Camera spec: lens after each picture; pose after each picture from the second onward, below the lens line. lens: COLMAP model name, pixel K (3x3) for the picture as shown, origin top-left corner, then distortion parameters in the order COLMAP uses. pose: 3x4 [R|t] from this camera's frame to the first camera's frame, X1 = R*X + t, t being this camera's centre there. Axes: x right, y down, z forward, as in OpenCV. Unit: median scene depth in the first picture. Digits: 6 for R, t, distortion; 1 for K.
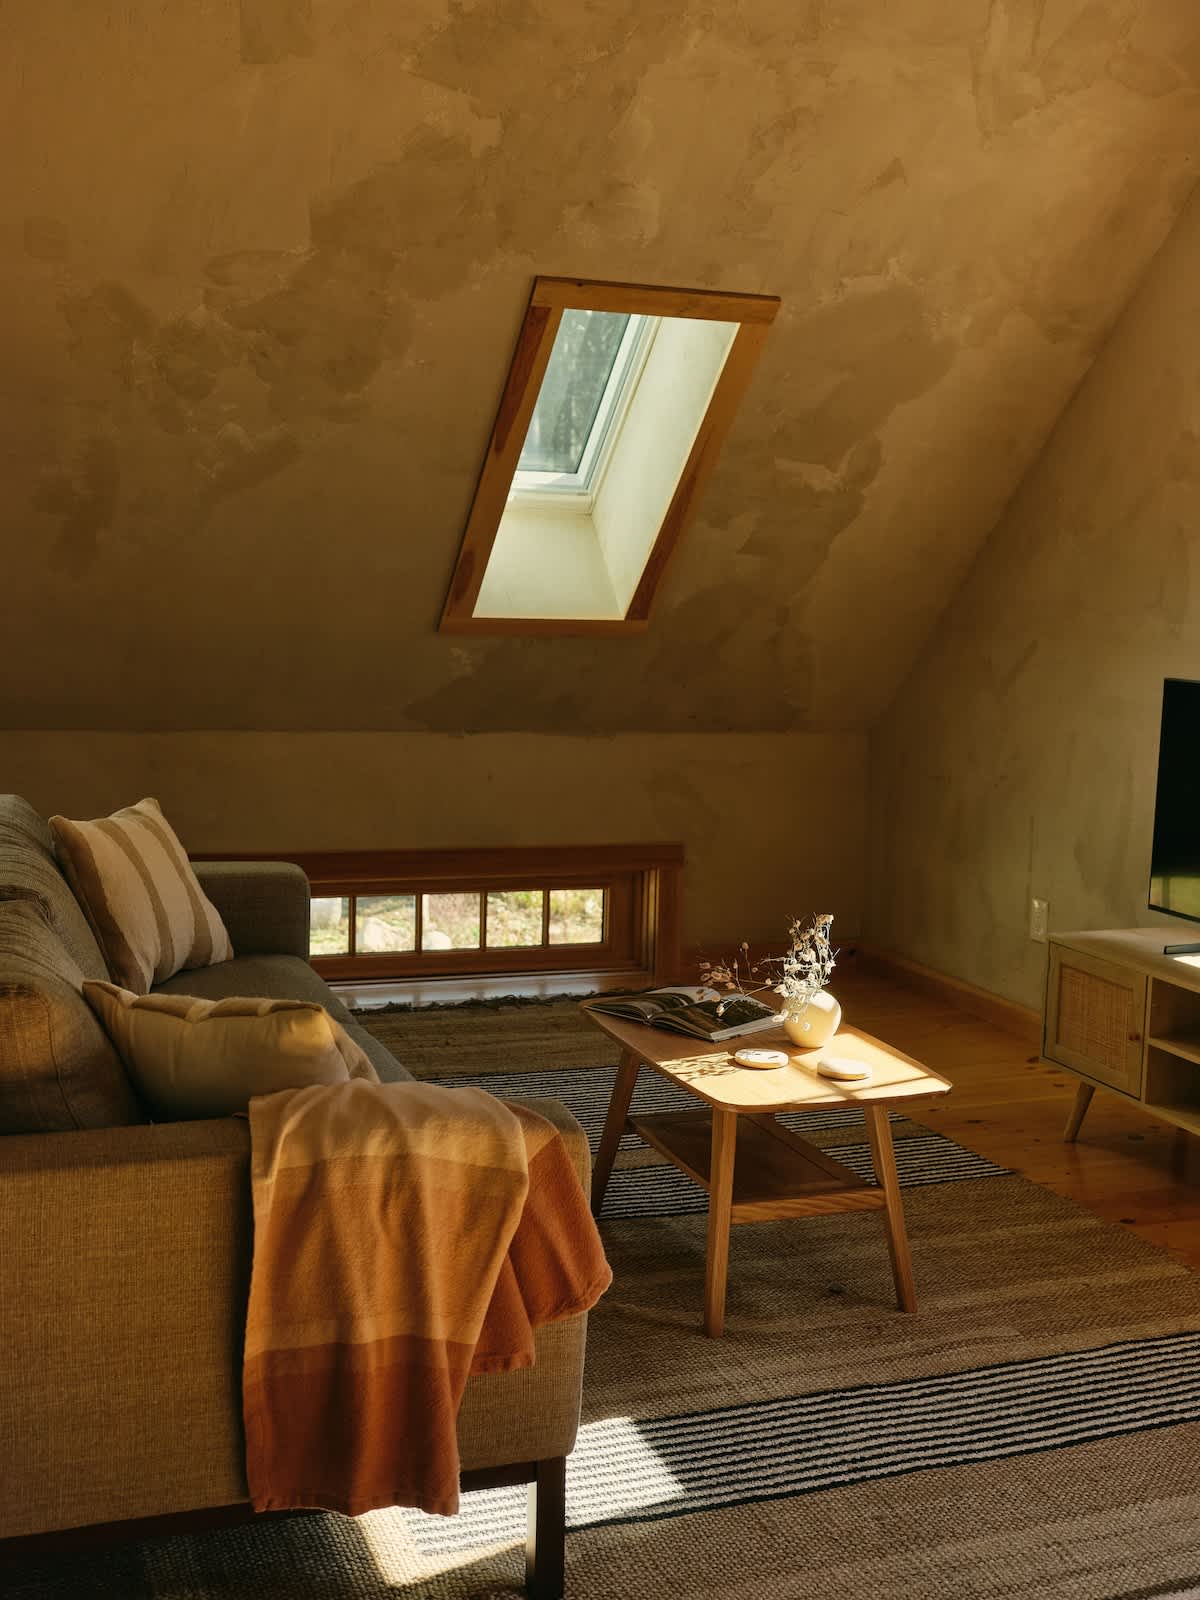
lens RADIAL K [[1851.6, 0, 600.0], [0, 1851.6, 800.0], [0, 0, 1]] dist [-0.013228, -0.027921]
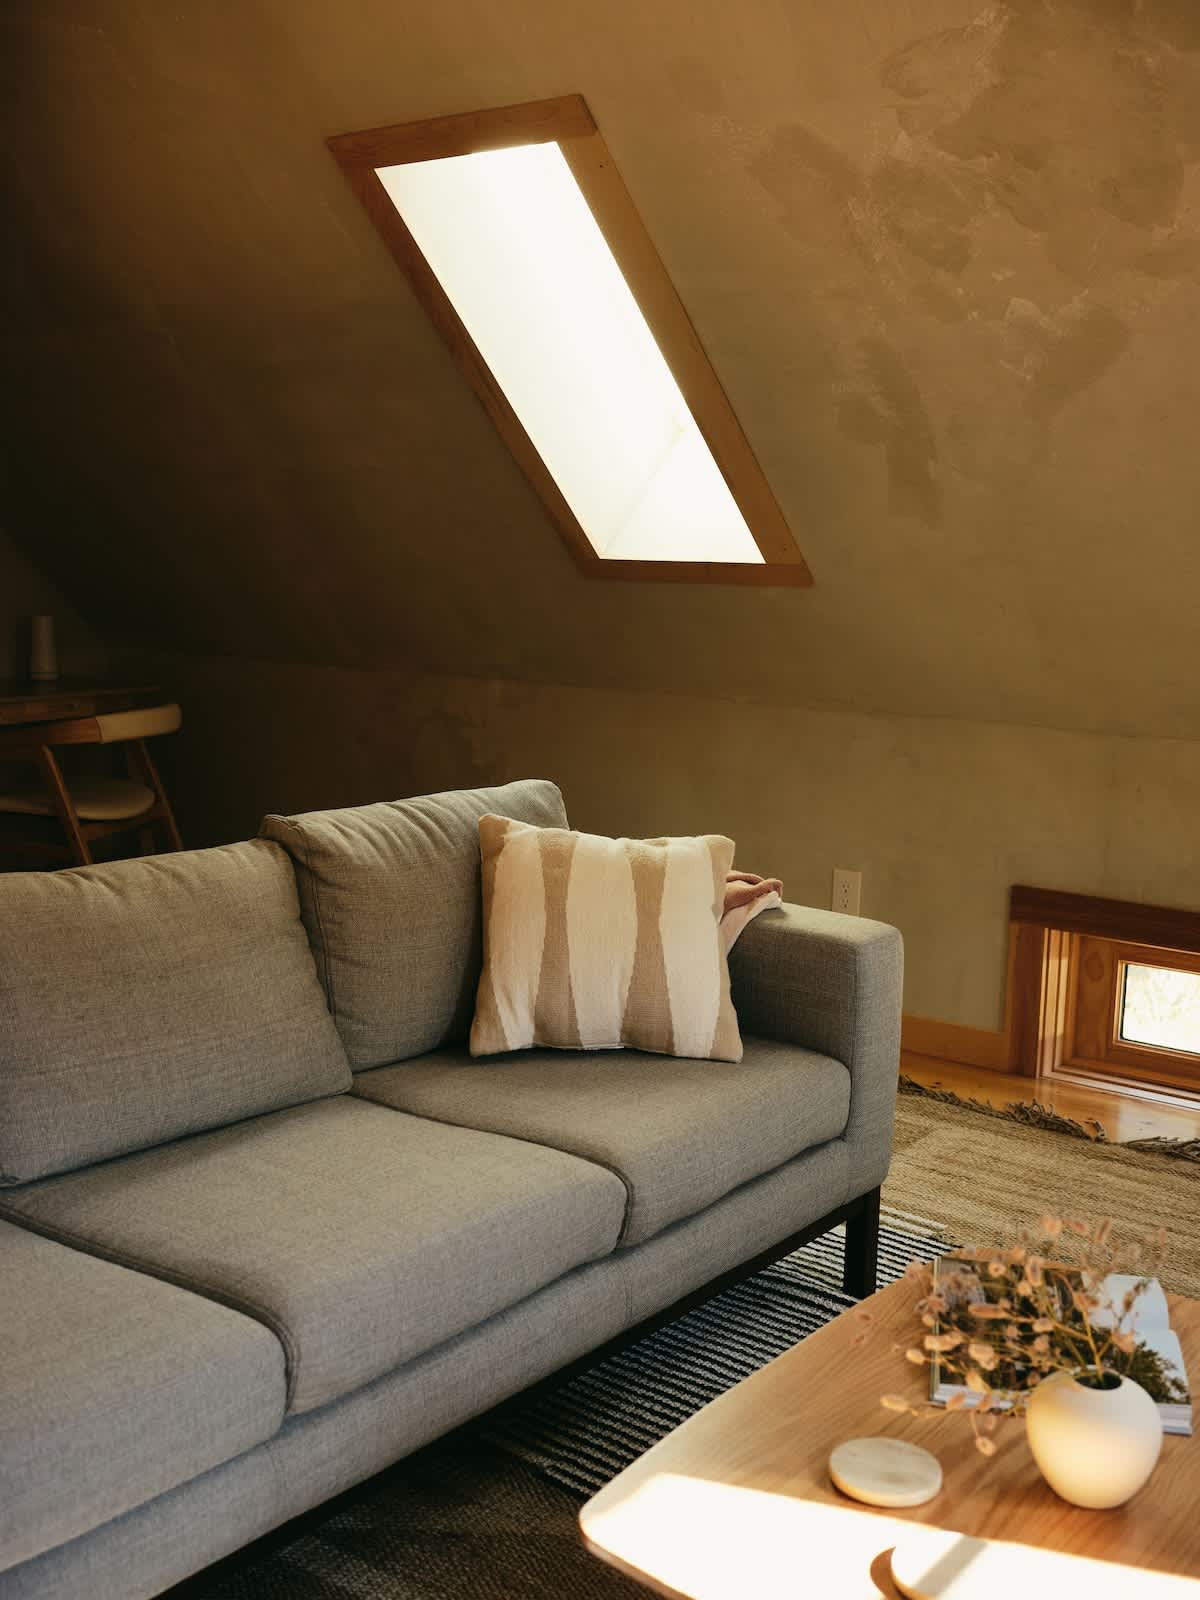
lens RADIAL K [[1770.0, 0, 600.0], [0, 1770.0, 800.0], [0, 0, 1]] dist [0.007182, -0.026584]
pose [[0.502390, 0.109801, -0.857641, 0.375925], [-0.111660, 0.991837, 0.061574, -0.042884], [0.857401, 0.064830, 0.510549, 0.613663]]
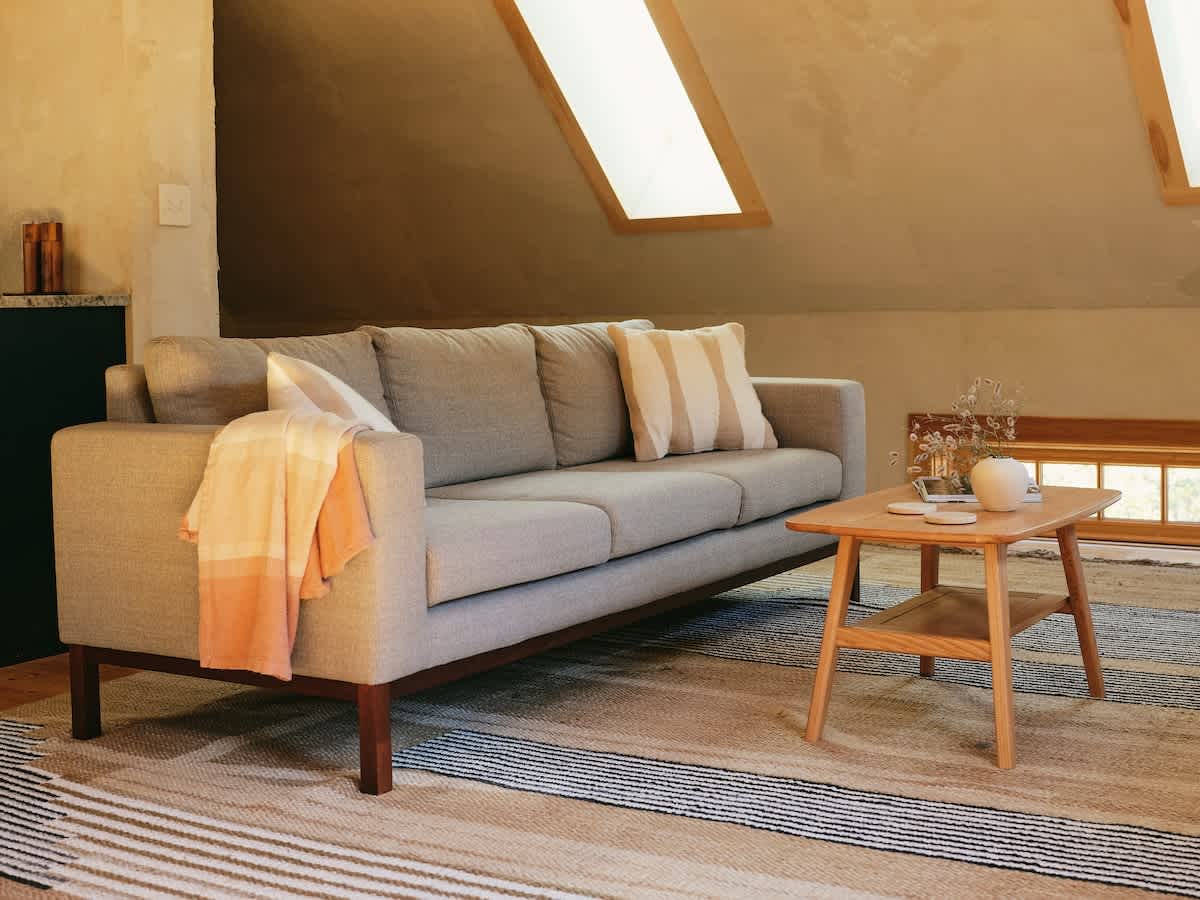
lens RADIAL K [[1688.0, 0, 597.4], [0, 1688.0, 409.0], [0, 0, 1]] dist [-0.018378, -0.005082]
pose [[0.573539, 0.000701, -0.819178, 0.699139], [-0.063923, 0.996989, -0.043901, 0.121602], [0.816681, 0.077543, 0.571857, 0.252596]]
